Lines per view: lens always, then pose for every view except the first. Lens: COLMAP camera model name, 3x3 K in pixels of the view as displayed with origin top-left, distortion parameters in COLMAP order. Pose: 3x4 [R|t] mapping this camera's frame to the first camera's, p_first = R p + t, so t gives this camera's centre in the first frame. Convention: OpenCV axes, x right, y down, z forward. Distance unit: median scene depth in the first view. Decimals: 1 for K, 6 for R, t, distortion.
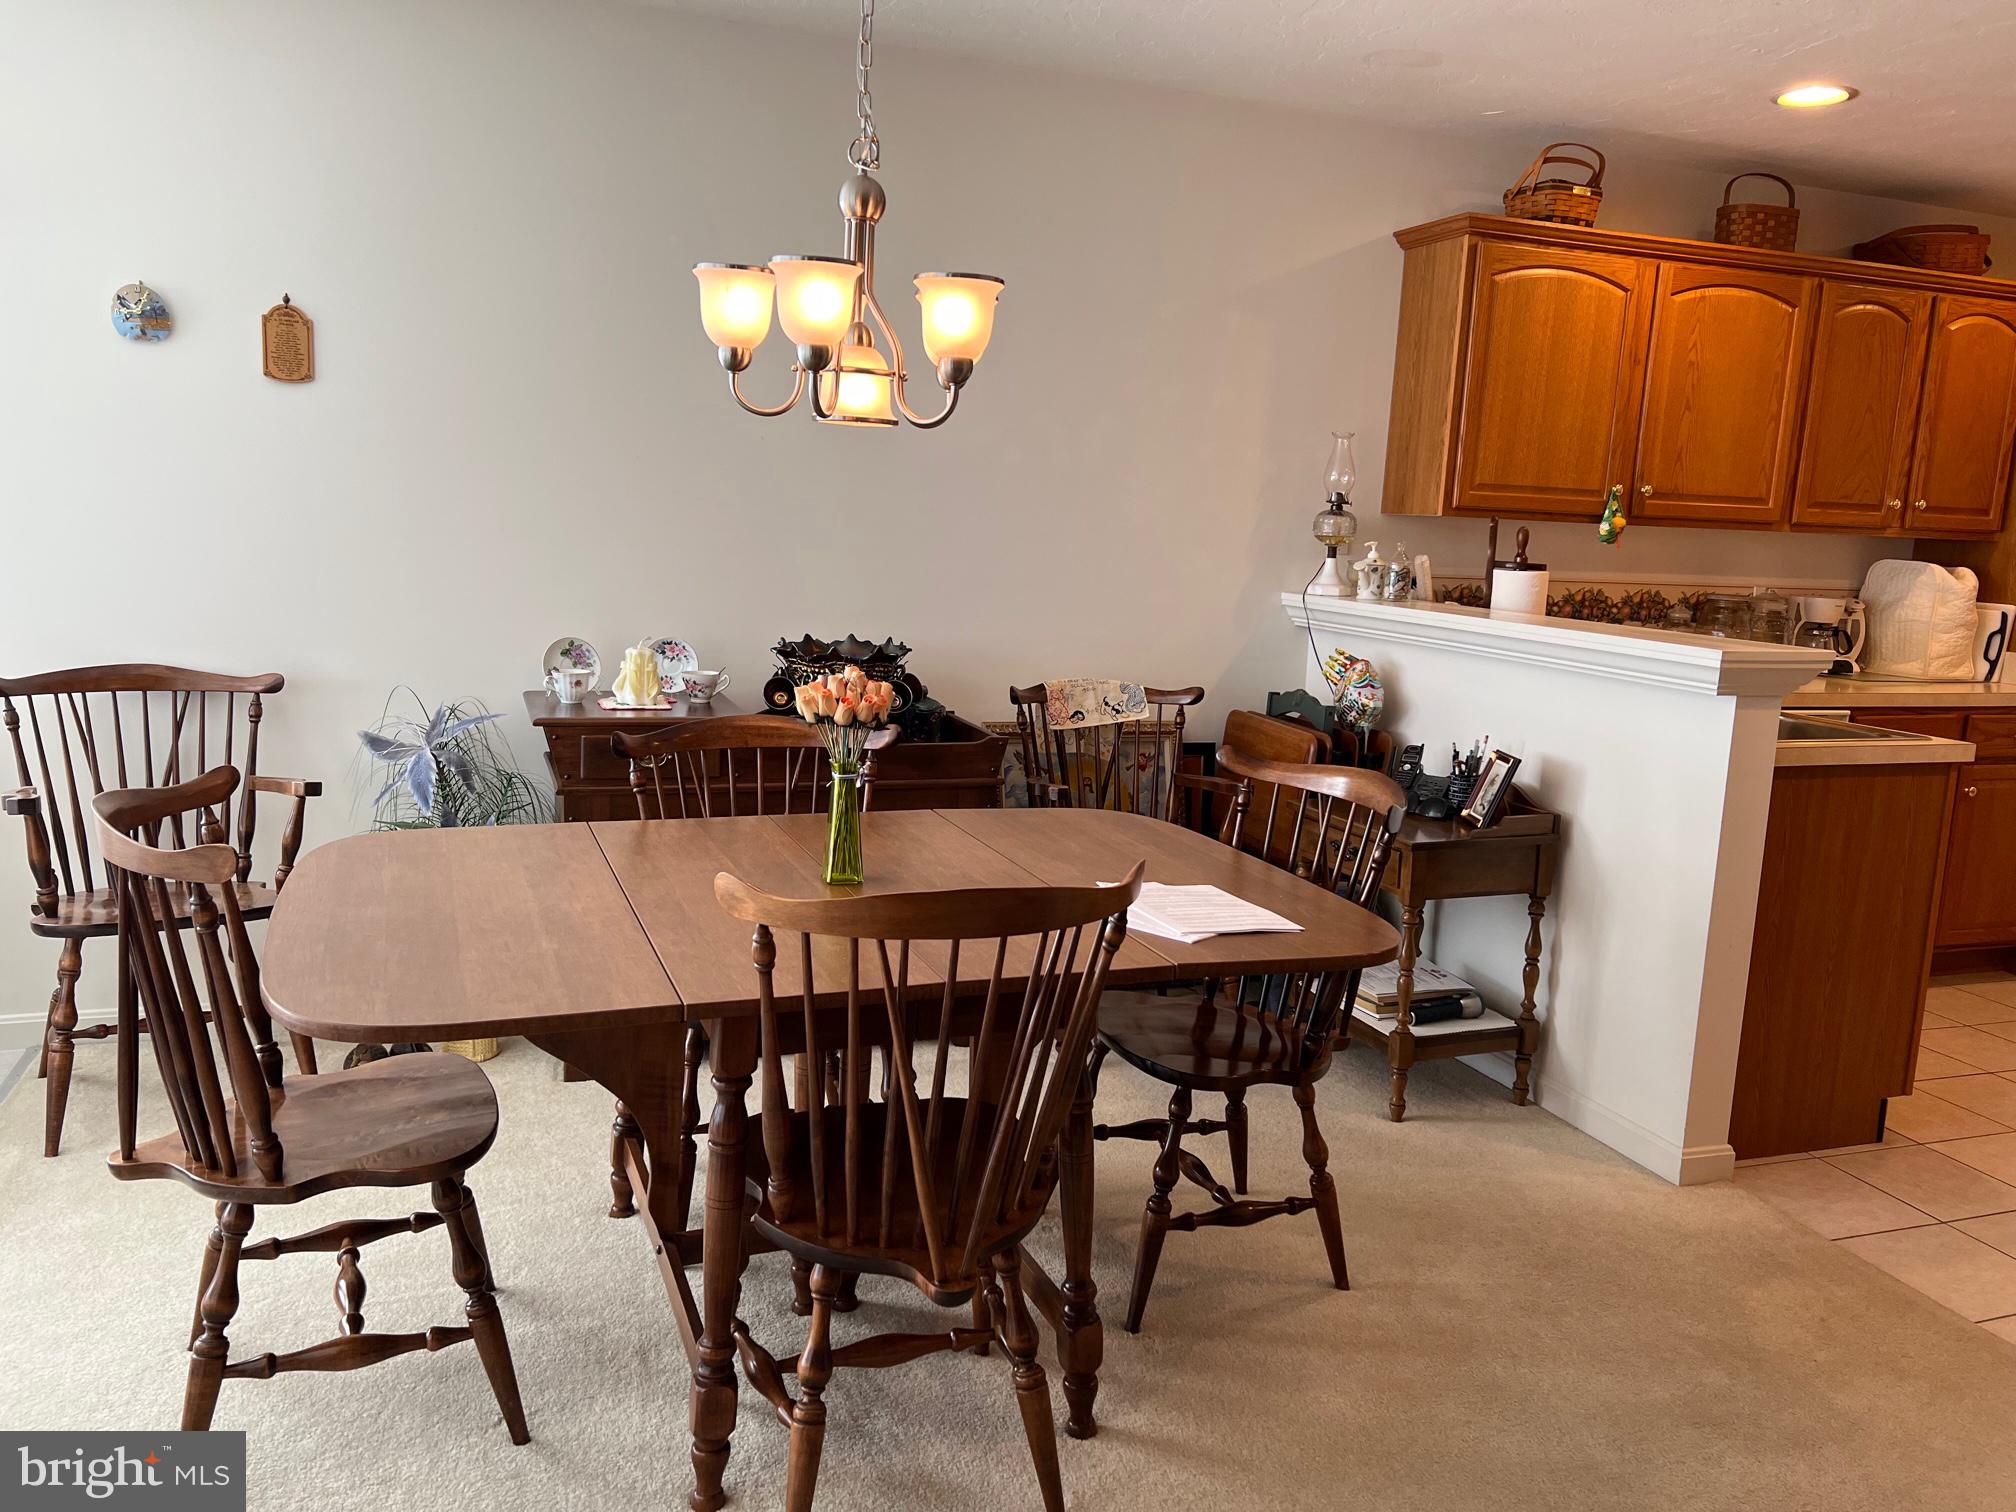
lens RADIAL K [[1519.7, 0, 1014.1], [0, 1519.7, 748.7], [0, 0, 1]] dist [0.049560, -0.034697]
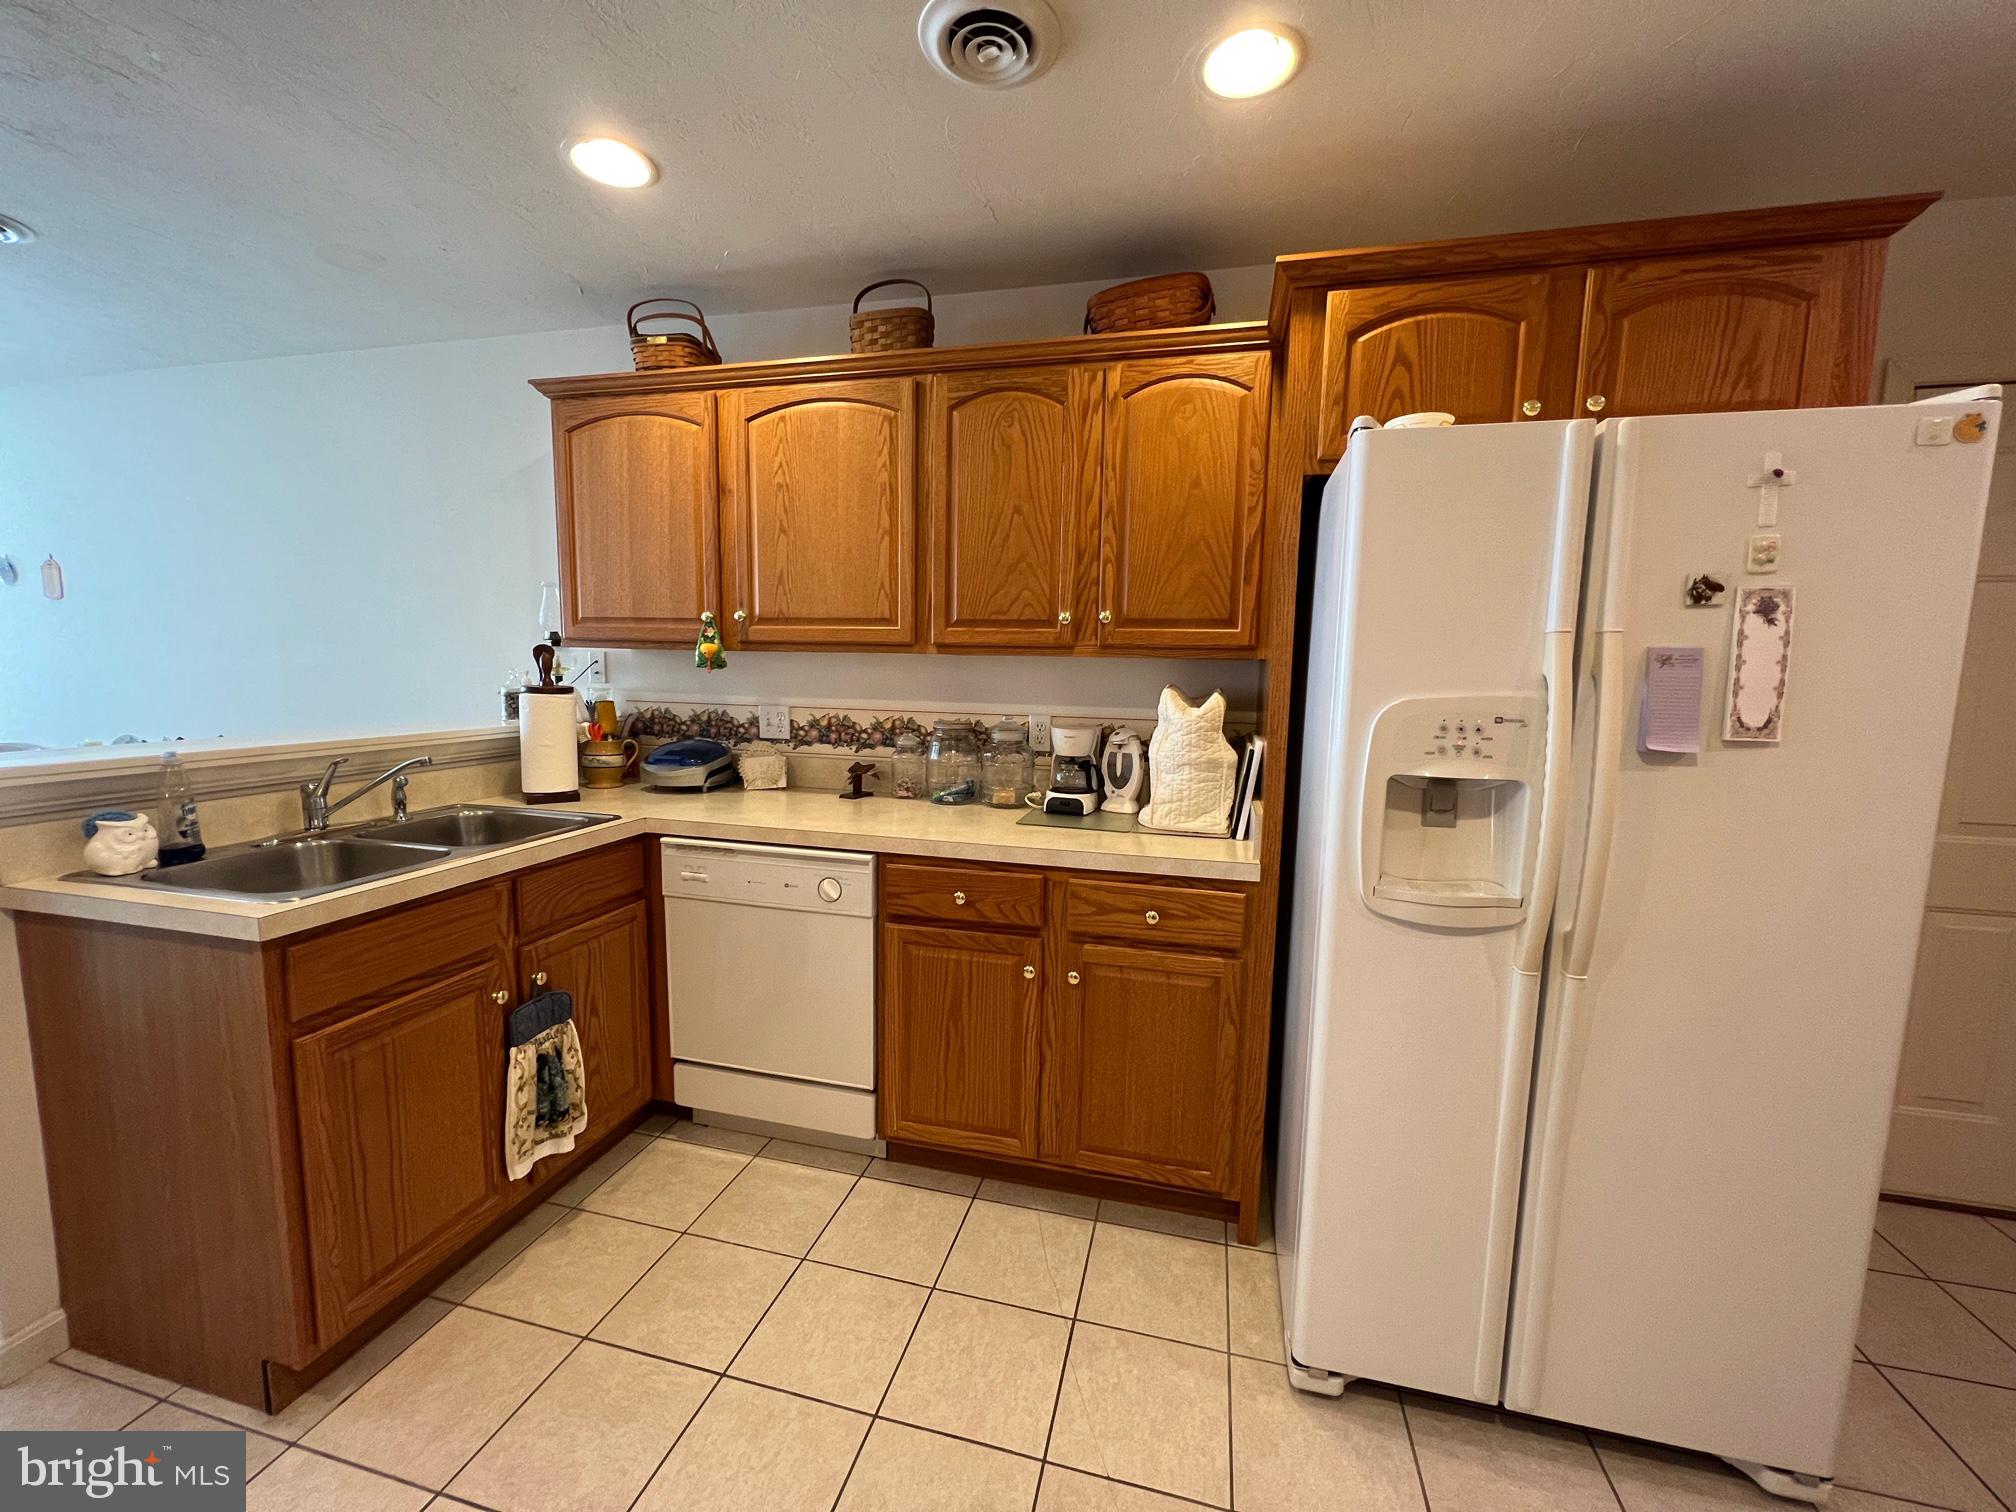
lens RADIAL K [[806.0, 0, 1007.0], [0, 806.0, 757.3], [0, 0, 1]] dist [0.000308, -0.000104]
pose [[0.821519, 0.035281, -0.569088, 0.887890], [-0.071068, 0.996636, -0.040805, -0.068901], [0.565735, 0.073966, 0.821263, 0.692496]]
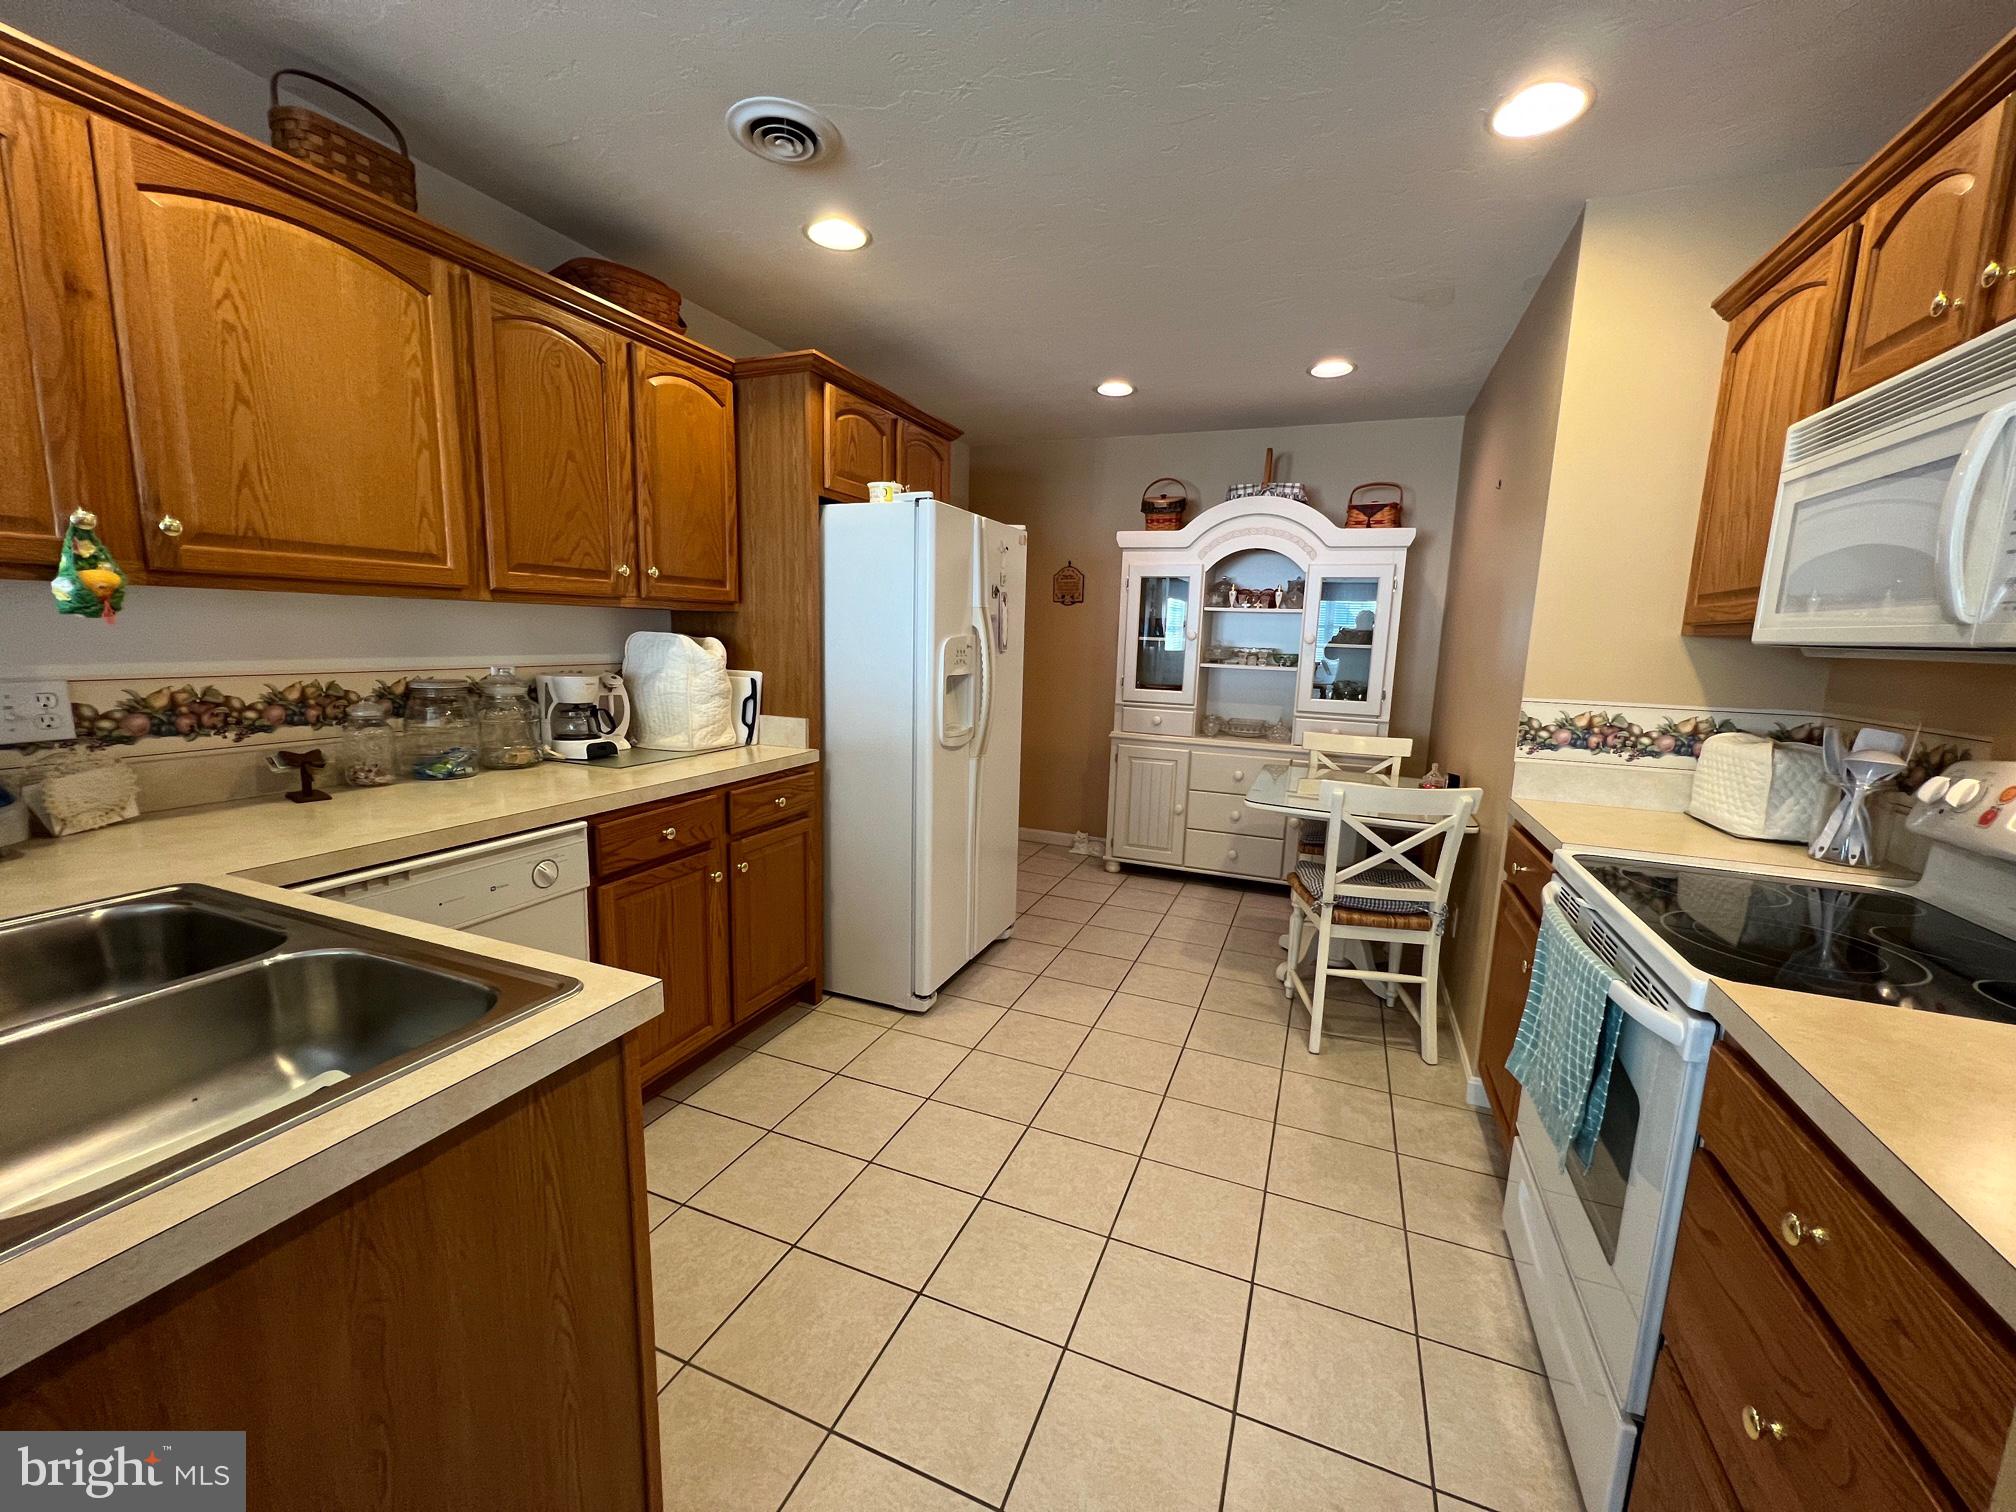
lens RADIAL K [[806.0, 0, 1007.2], [0, 806.0, 752.3], [0, 0, 1]] dist [0.000308, -0.000104]
pose [[0.679846, -0.137004, 0.720444, 0.409104], [0.119761, 0.989947, 0.075243, -0.068094], [-0.723510, 0.035128, 0.689420, 0.568361]]
